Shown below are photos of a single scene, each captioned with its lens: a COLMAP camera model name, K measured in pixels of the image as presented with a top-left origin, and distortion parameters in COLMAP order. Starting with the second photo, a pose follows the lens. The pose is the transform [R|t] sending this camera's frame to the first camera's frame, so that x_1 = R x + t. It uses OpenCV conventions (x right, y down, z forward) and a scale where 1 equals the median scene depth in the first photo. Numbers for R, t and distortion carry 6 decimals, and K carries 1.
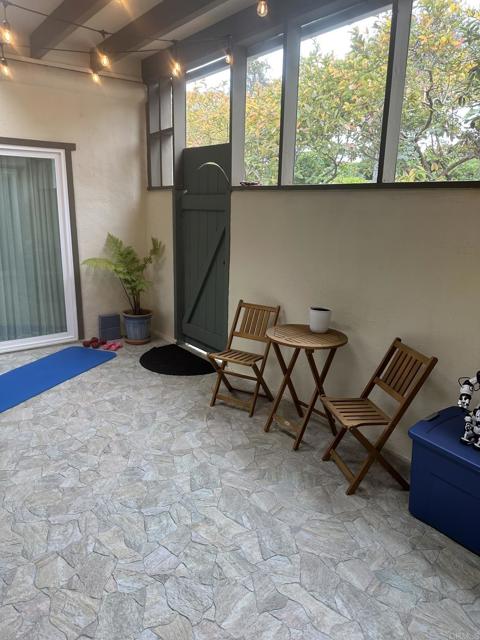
lens RADIAL K [[447.8, 0, 238.3], [0, 447.8, 318.8], [0, 0, 1]] dist [0.070232, -0.088734]
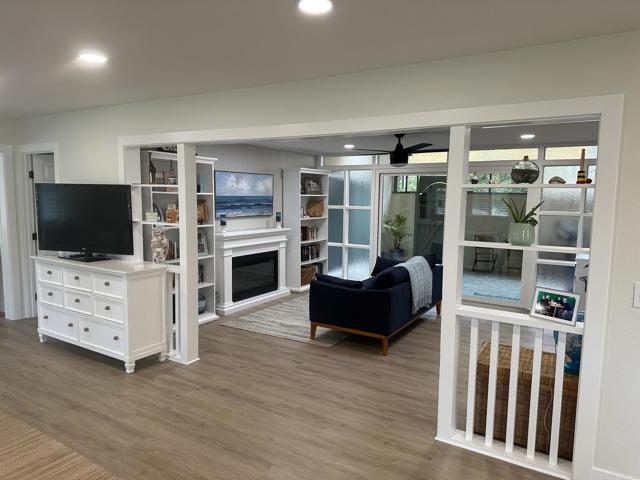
lens RADIAL K [[447.8, 0, 325.6], [0, 447.8, 242.9], [0, 0, 1]] dist [0.070232, -0.088734]
pose [[0.933026, -0.046050, 0.356849, -1.428597], [0.095680, 0.987822, -0.122693, 0.199166], [-0.346853, 0.148619, 0.926070, -0.917009]]
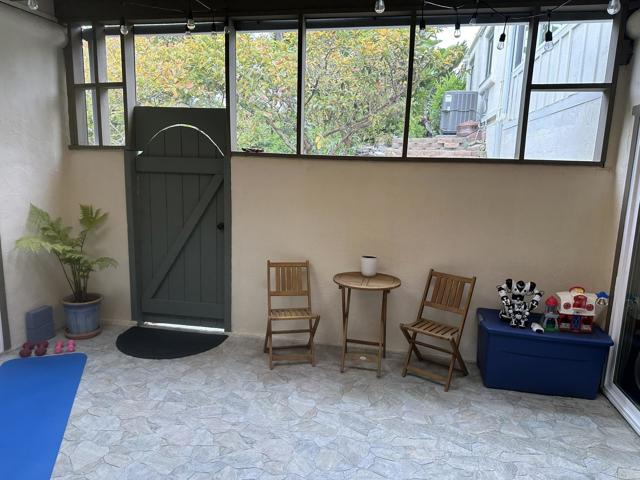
lens RADIAL K [[447.8, 0, 322.3], [0, 447.8, 240.9], [0, 0, 1]] dist [0.070232, -0.088734]
pose [[0.749394, -0.113798, 0.652271, -0.467066], [0.153102, 0.988204, -0.003492, -0.052982], [-0.644180, 0.102480, 0.757978, 0.107167]]
